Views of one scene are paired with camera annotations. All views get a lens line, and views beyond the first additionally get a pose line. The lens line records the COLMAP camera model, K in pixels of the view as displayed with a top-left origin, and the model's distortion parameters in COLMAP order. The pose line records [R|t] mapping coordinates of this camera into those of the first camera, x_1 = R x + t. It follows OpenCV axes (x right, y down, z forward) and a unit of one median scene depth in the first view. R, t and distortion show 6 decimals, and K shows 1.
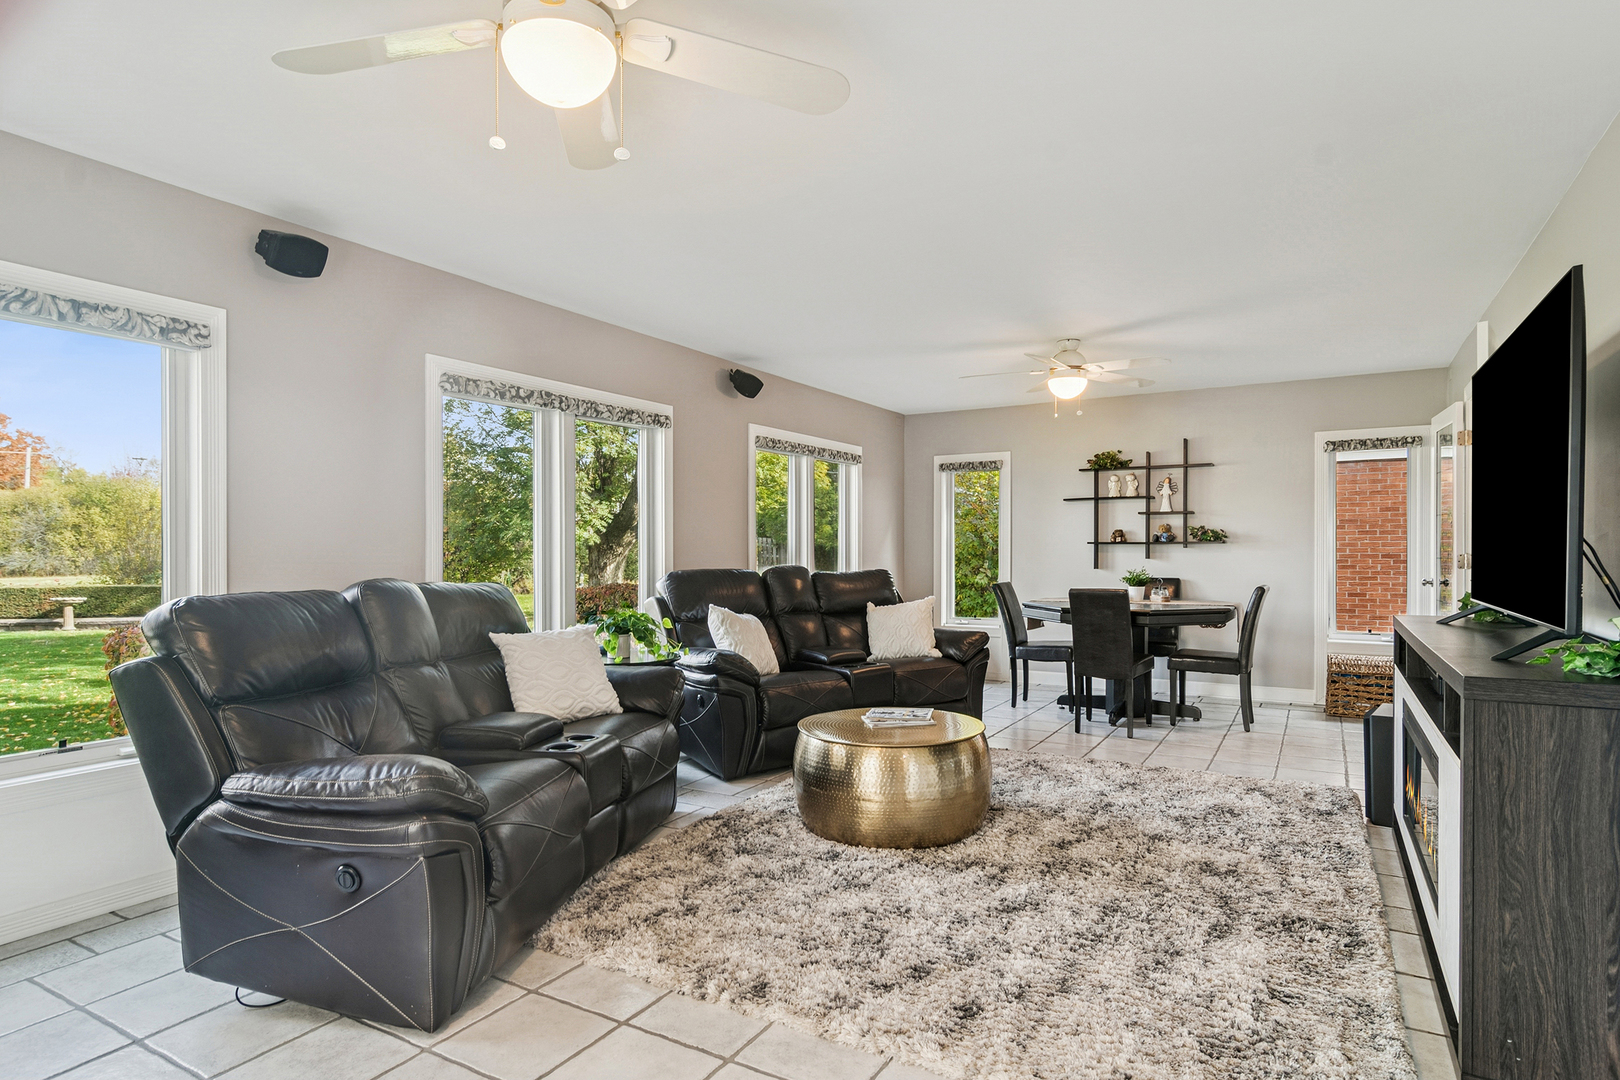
lens RADIAL K [[873.5, 0, 808.2], [0, 873.5, 569.4], [0, 0, 1]] dist [-0.000345, 0.000025]
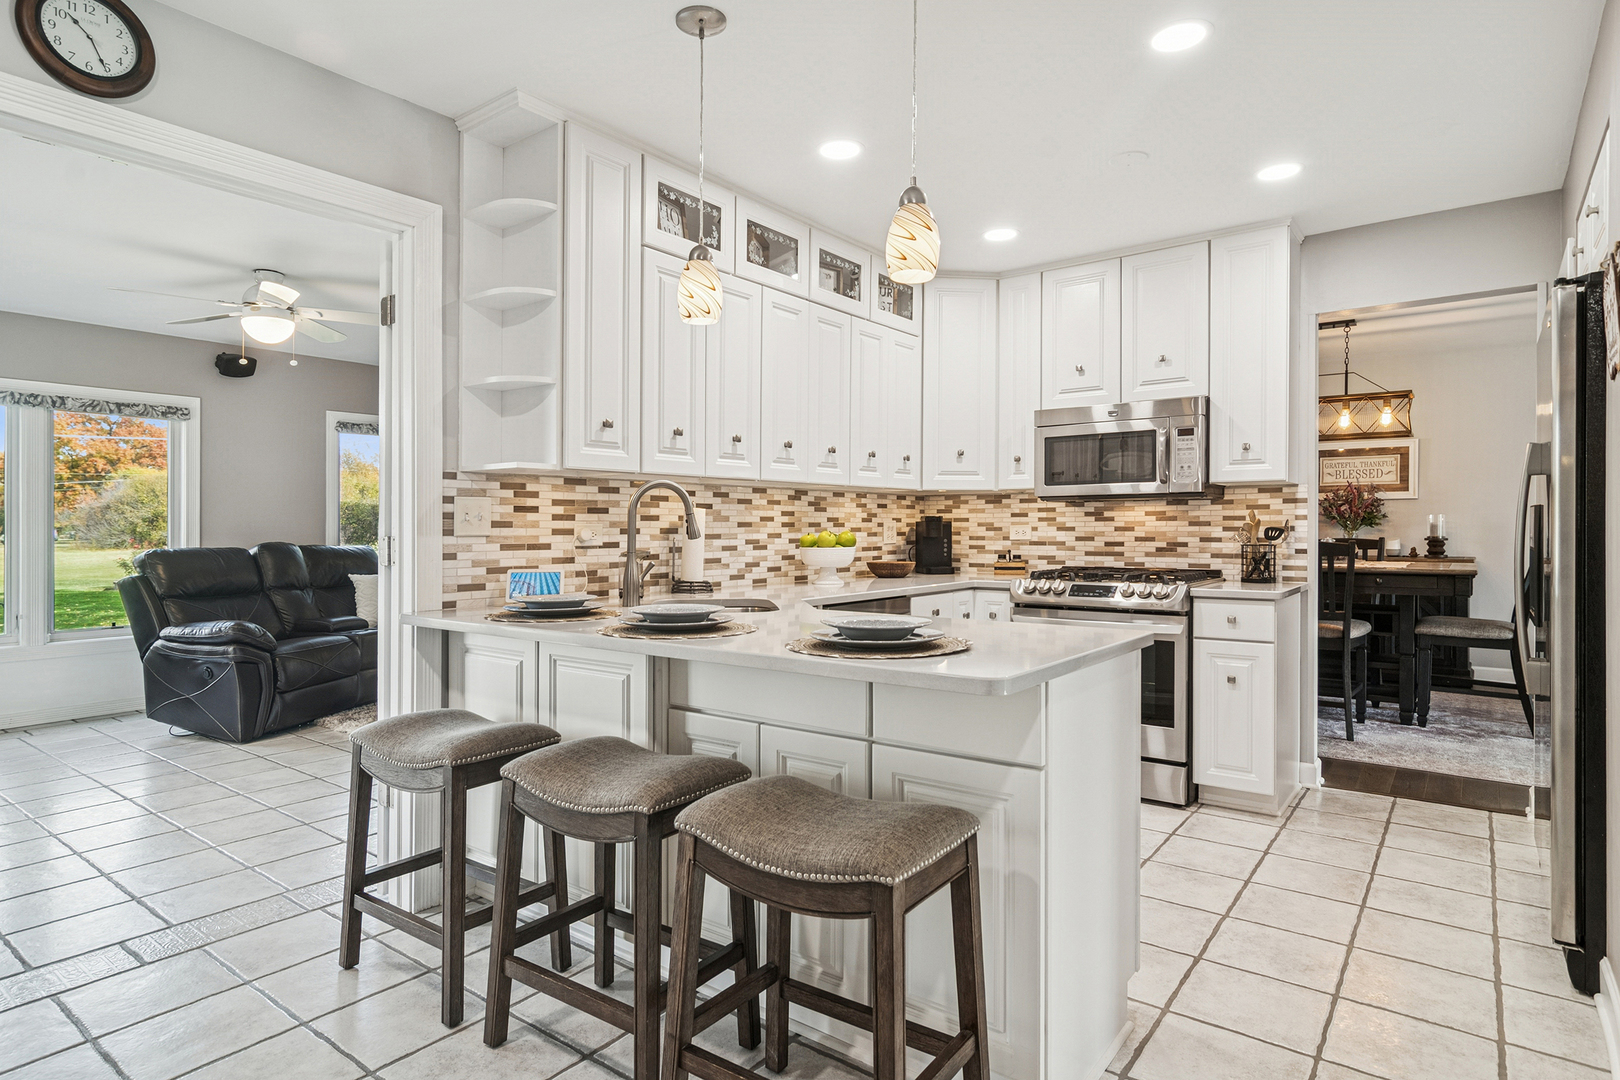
lens RADIAL K [[882.8, 0, 810.0], [0, 882.8, 540.0], [0, 0, 1]] dist [0.000461, 0.000192]
pose [[0.993071, 0.003614, -0.117464, 0.989556], [-0.003666, 0.999993, -0.000221, 0.002324], [0.117463, 0.000650, 0.993077, -0.837419]]
